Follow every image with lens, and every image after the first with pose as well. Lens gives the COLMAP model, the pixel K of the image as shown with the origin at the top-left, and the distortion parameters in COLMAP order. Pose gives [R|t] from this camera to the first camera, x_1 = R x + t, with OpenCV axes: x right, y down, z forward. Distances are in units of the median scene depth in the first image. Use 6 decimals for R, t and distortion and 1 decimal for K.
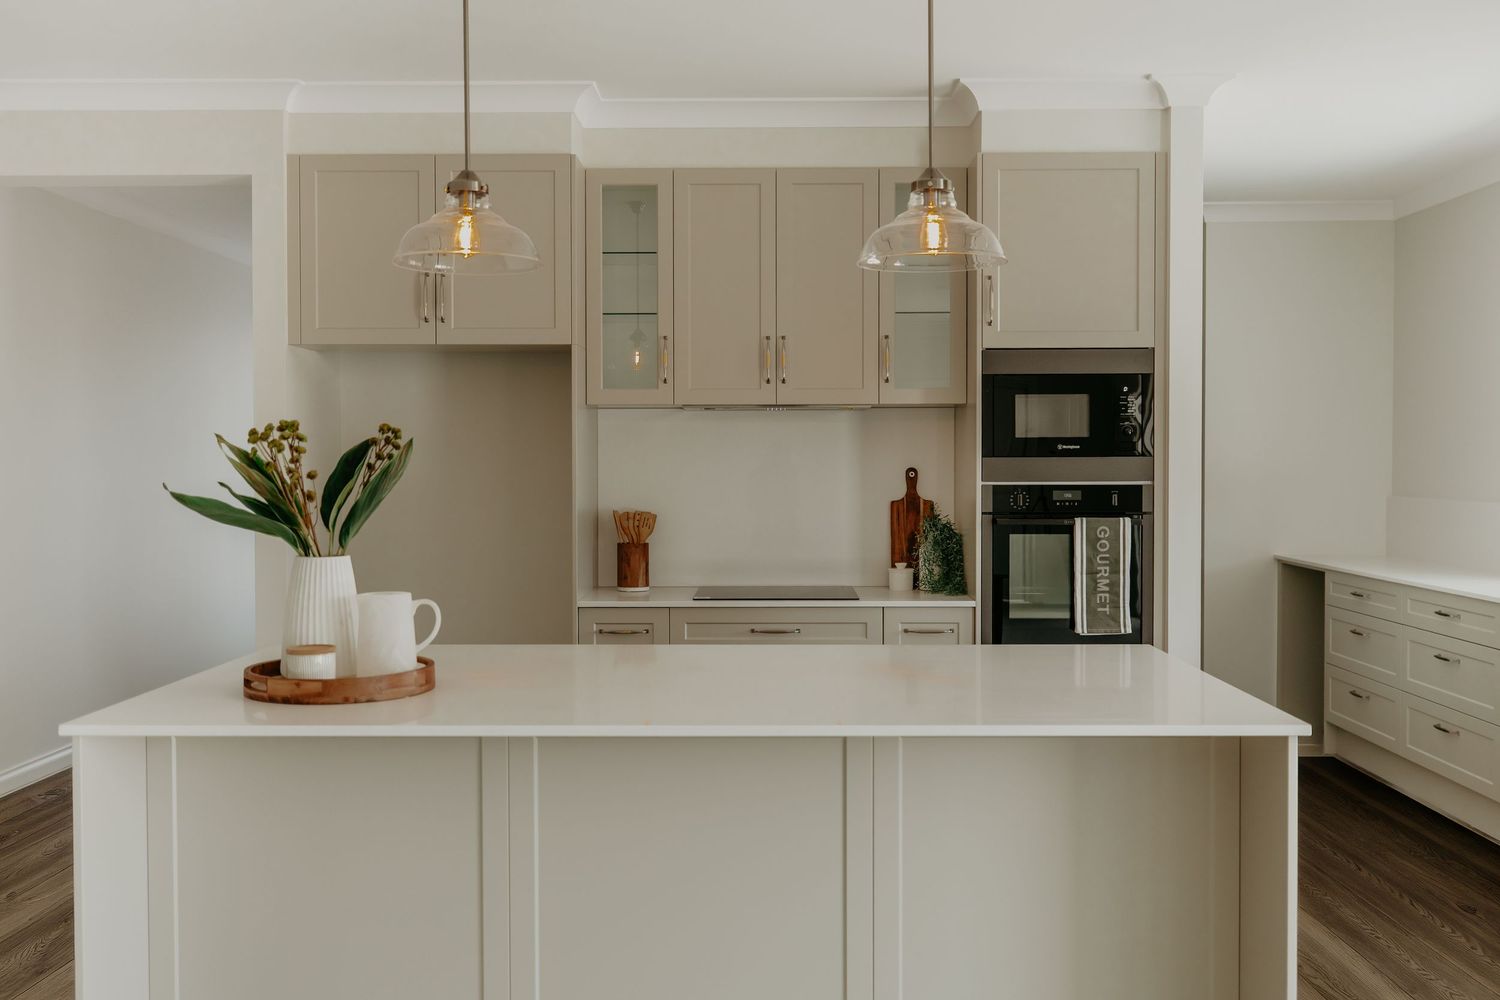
lens RADIAL K [[1483.1, 0, 750.0], [0, 1483.1, 500.0], [0, 0, 1]] dist [-0.023135, -0.012284]
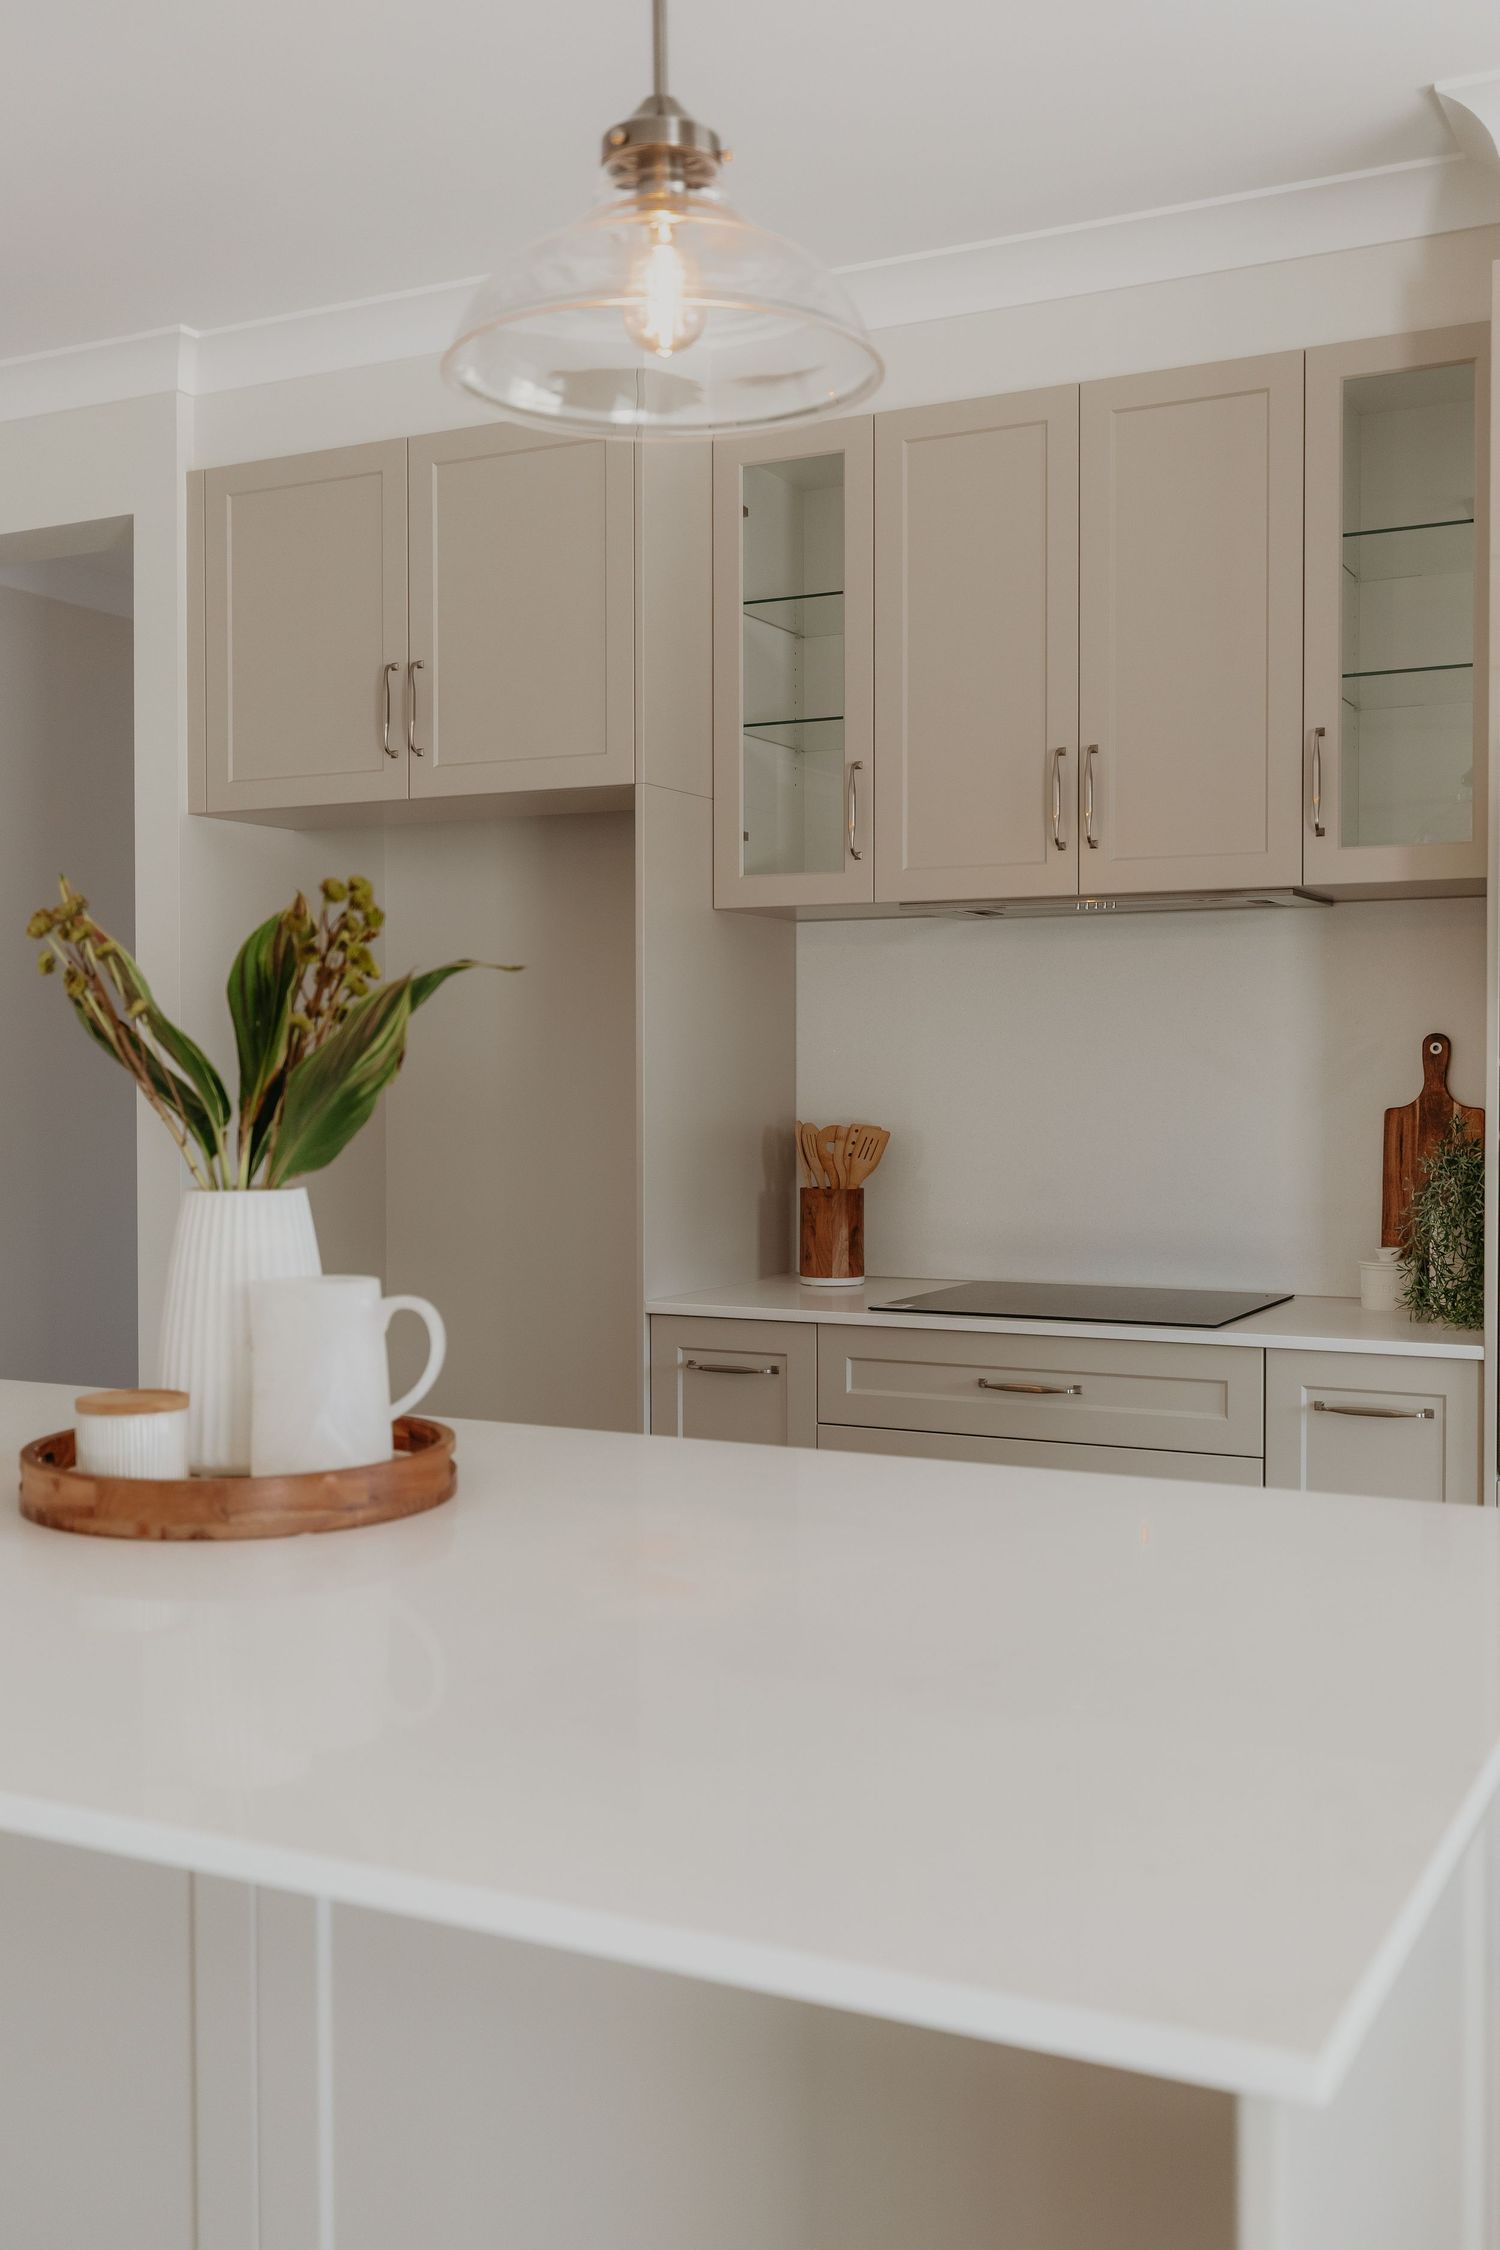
lens RADIAL K [[2147.8, 0, 750.8], [0, 2147.8, 1094.8], [0, 0, 1]] dist [0.008249, 0.000338]
pose [[0.897233, 0.004248, -0.441537, 0.222319], [-0.012629, 0.999792, -0.016043, 0.010000], [0.441376, 0.019970, 0.897100, 0.355083]]
